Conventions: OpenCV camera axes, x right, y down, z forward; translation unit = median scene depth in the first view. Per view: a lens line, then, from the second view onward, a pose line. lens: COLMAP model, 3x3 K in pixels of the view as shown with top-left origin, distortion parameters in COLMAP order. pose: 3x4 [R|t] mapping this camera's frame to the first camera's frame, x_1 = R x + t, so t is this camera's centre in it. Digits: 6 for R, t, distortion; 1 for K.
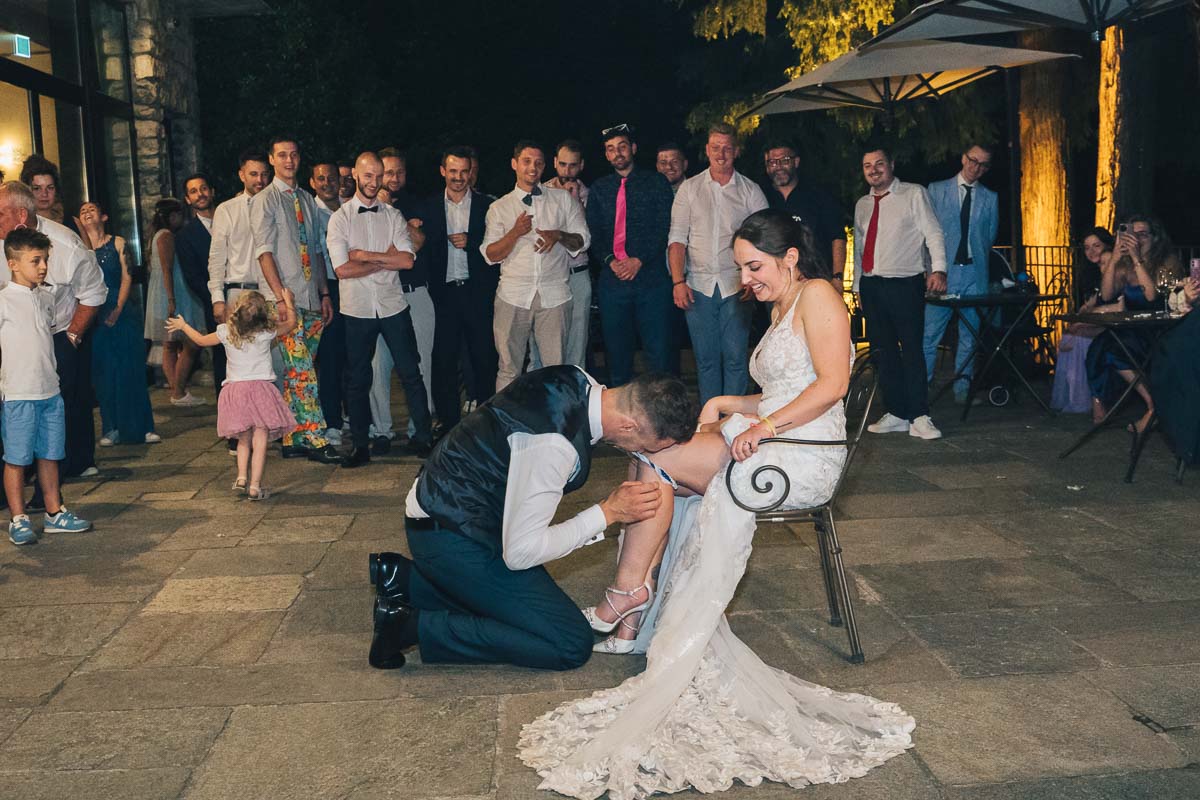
lens RADIAL K [[1458.0, 0, 564.5], [0, 1458.0, 399.0], [0, 0, 1]] dist [-0.116289, 0.072811]
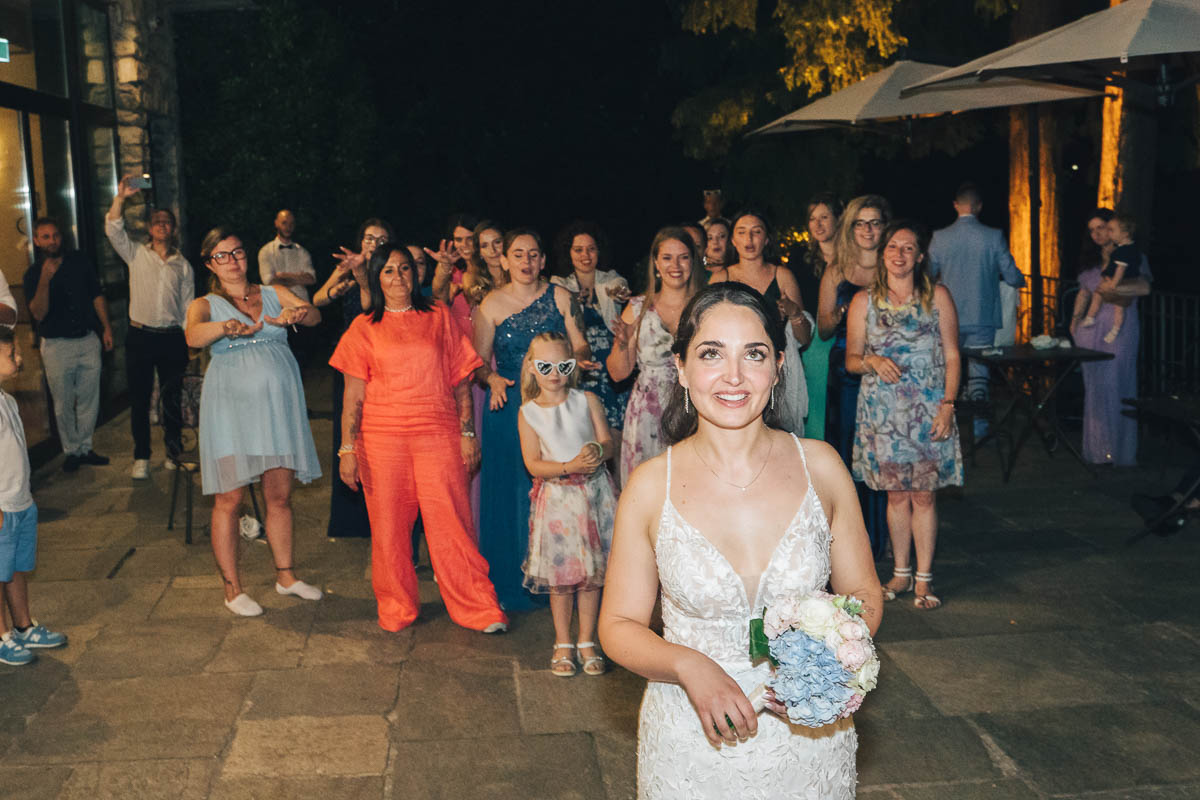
lens RADIAL K [[1458.0, 0, 564.5], [0, 1458.0, 399.0], [0, 0, 1]] dist [-0.116289, 0.072811]
pose [[0.999068, 0.005490, 0.042805, -0.038836], [-0.006906, 0.999432, 0.032999, -0.042811], [-0.042600, -0.033264, 0.998538, 0.024355]]
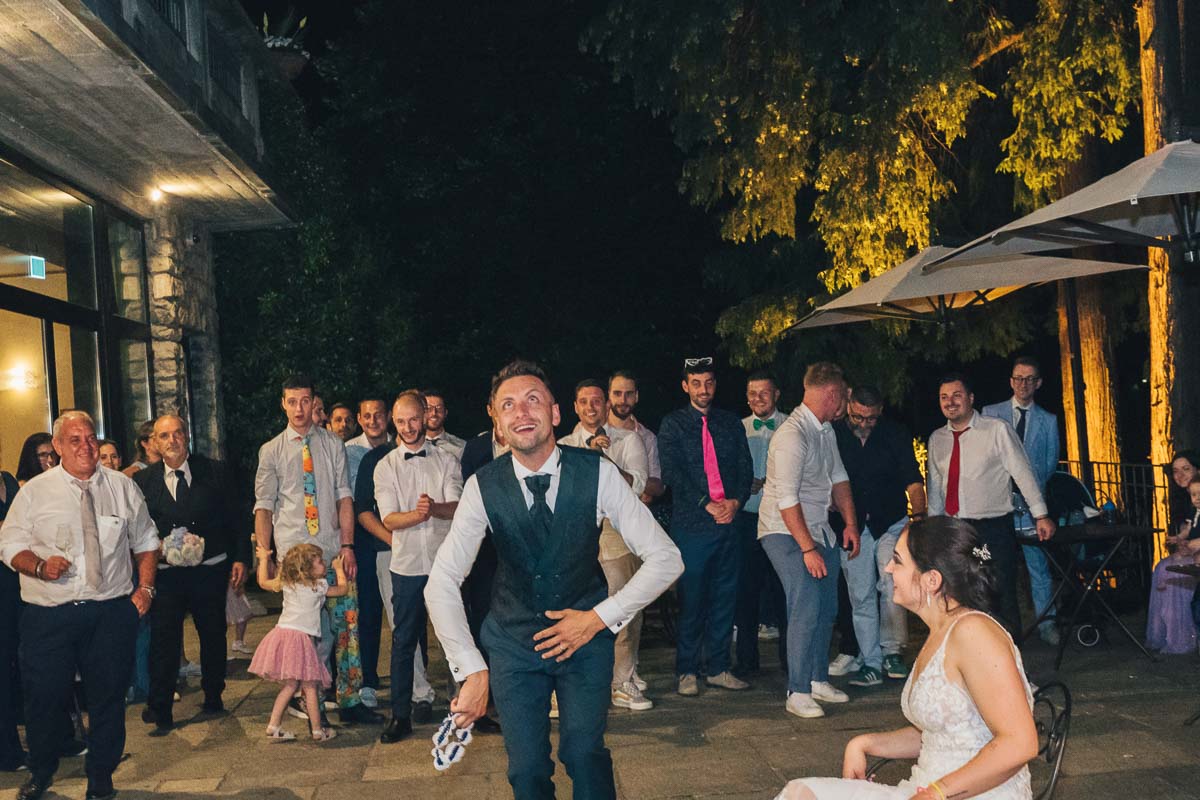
lens RADIAL K [[1458.0, 0, 564.5], [0, 1458.0, 399.0], [0, 0, 1]] dist [-0.116289, 0.072811]
pose [[0.999846, -0.016504, -0.005886, -0.016800], [0.015634, 0.991942, -0.125721, -0.027571], [0.007913, 0.125610, 0.992048, 0.045188]]
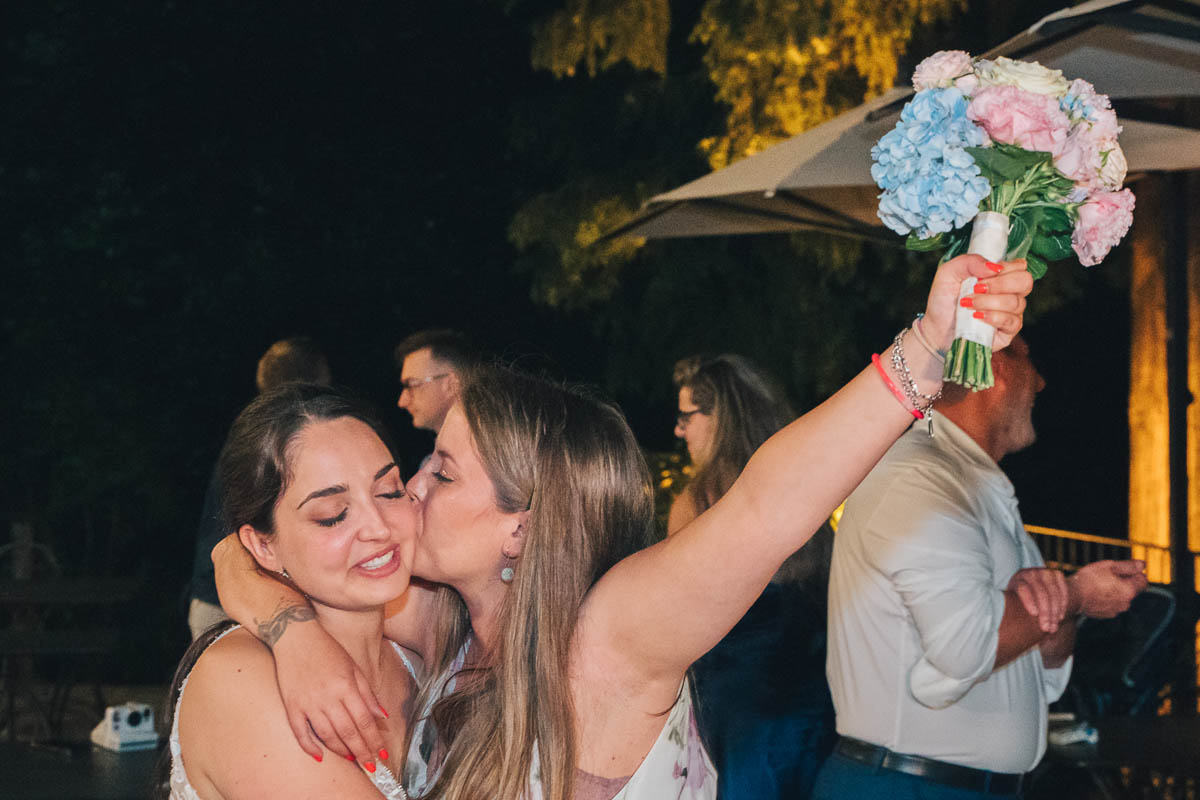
lens RADIAL K [[2301.8, 0, 600.0], [0, 2301.8, 400.0], [0, 0, 1]] dist [0.015060, 0.078190]
pose [[0.992736, 0.051556, 0.108703, 0.037667], [-0.040258, 0.993795, -0.103683, -0.056736], [-0.113374, 0.098554, 0.988652, 0.228203]]
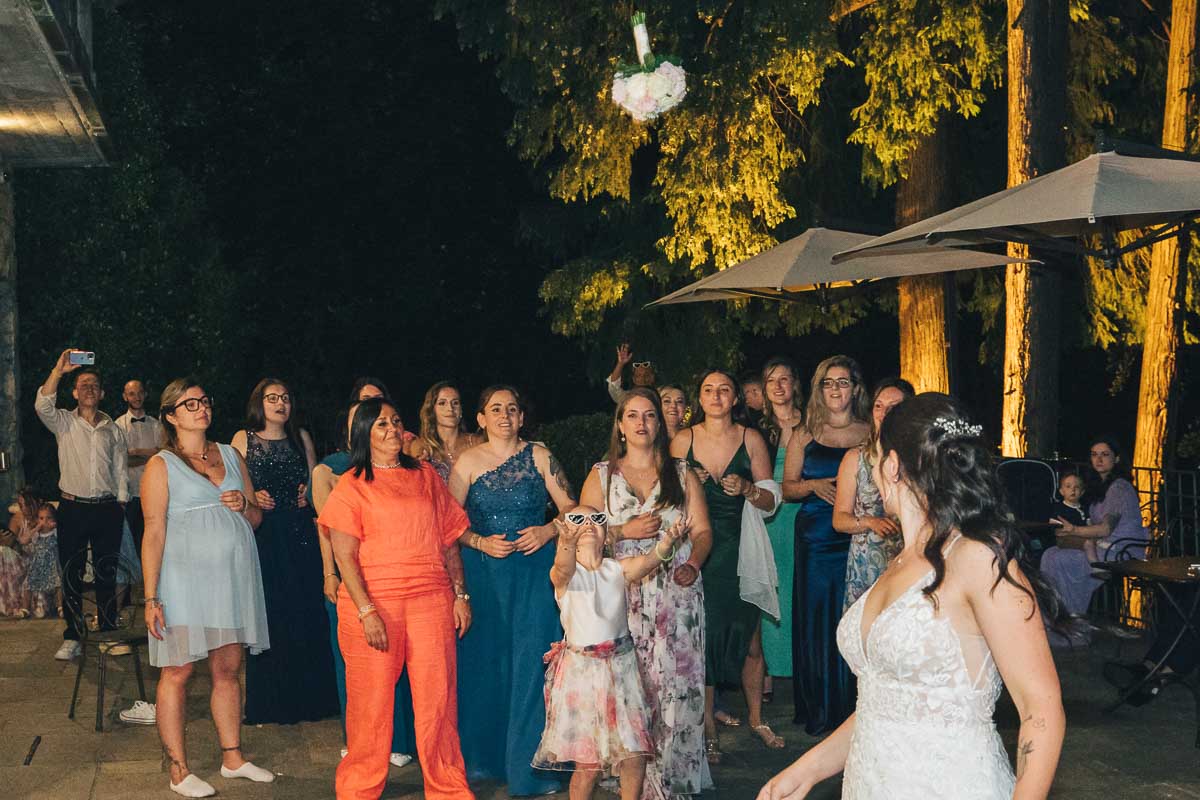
lens RADIAL K [[1657.6, 0, 494.0], [0, 1657.6, 344.8], [0, 0, 1]] dist [-0.110444, 0.065740]
pose [[0.992367, 0.020626, 0.121583, -0.091265], [-0.004596, 0.991414, -0.130676, -0.028490], [-0.123234, 0.129120, 0.983942, -0.014358]]
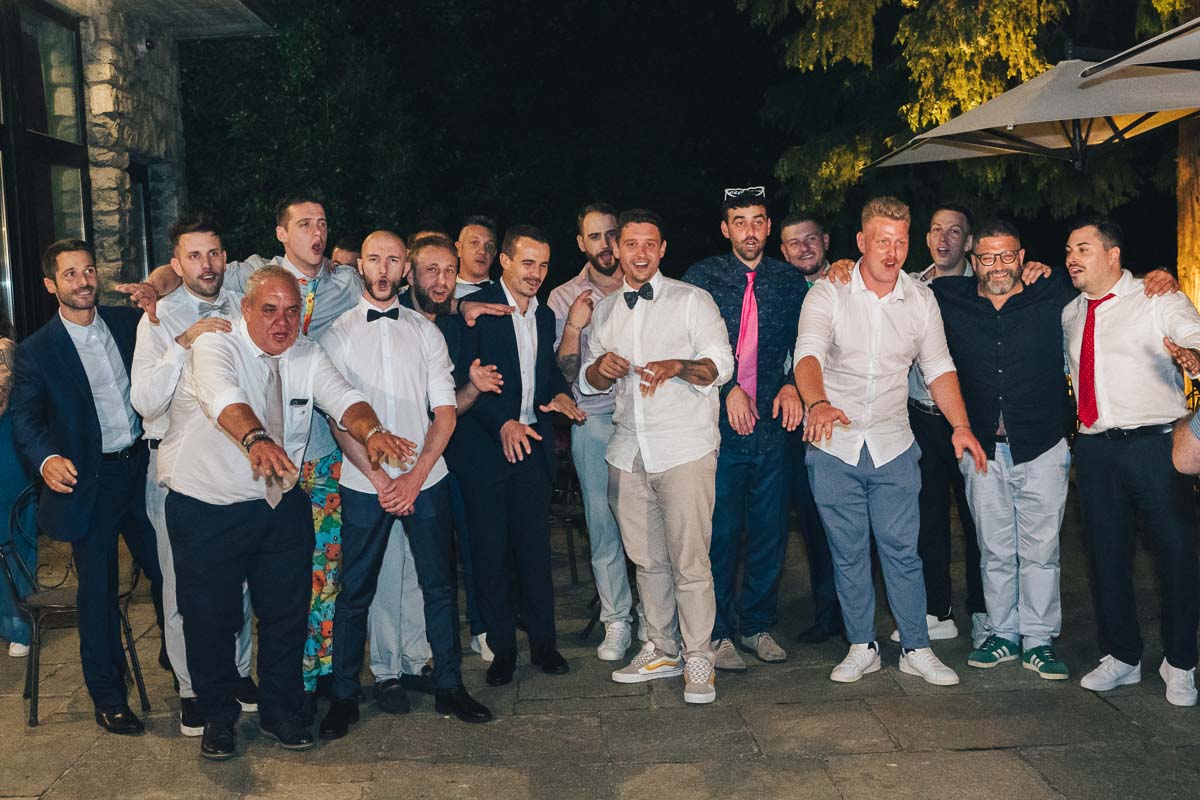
lens RADIAL K [[1458.0, 0, 564.5], [0, 1458.0, 399.0], [0, 0, 1]] dist [-0.116289, 0.072811]
pose [[0.999224, 0.010351, -0.038001, -0.006311], [-0.011314, 0.999618, -0.025201, -0.045884], [0.037726, 0.025611, 0.998960, 0.208537]]
